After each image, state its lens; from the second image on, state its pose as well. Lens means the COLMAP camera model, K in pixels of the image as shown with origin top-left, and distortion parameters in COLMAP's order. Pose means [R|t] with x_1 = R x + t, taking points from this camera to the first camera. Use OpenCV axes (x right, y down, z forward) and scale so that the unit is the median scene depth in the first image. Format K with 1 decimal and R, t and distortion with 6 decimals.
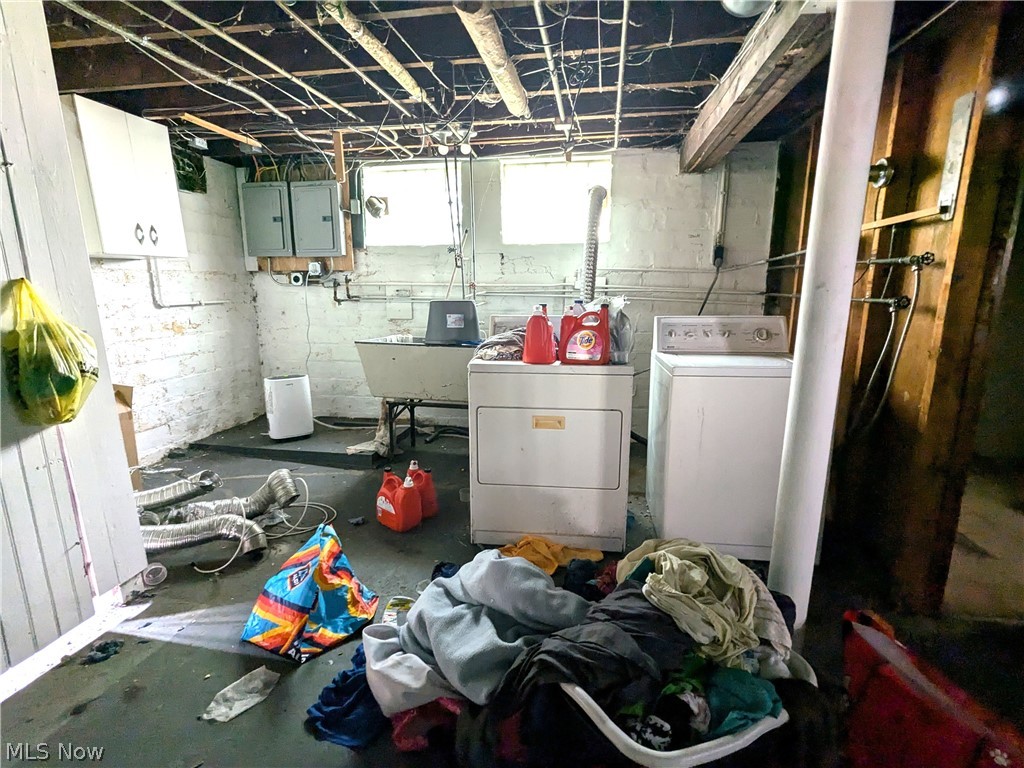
lens RADIAL K [[486.1, 0, 510.7], [0, 486.1, 383.5], [0, 0, 1]] dist [-0.002539, 0.000284]
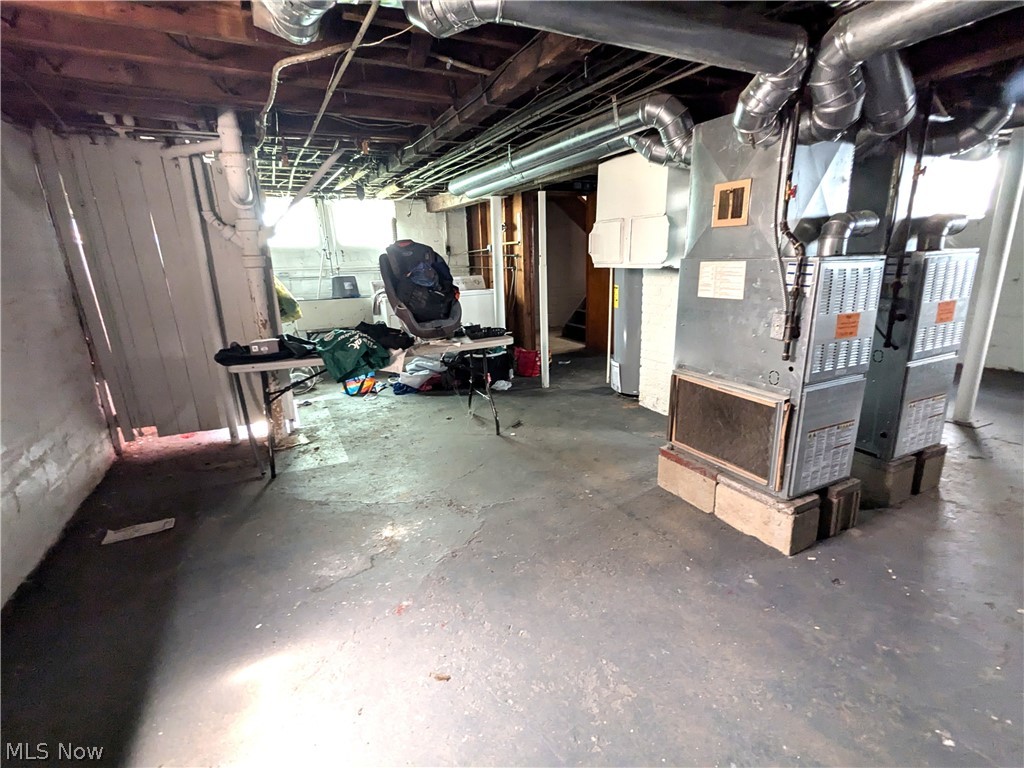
lens RADIAL K [[486.1, 0, 514.3], [0, 486.1, 386.7], [0, 0, 1]] dist [-0.002539, 0.000284]
pose [[0.803807, -0.177903, 0.567666, -1.152219], [0.149698, 0.984020, 0.096415, 0.293050], [-0.575747, 0.007480, 0.817594, -1.608808]]
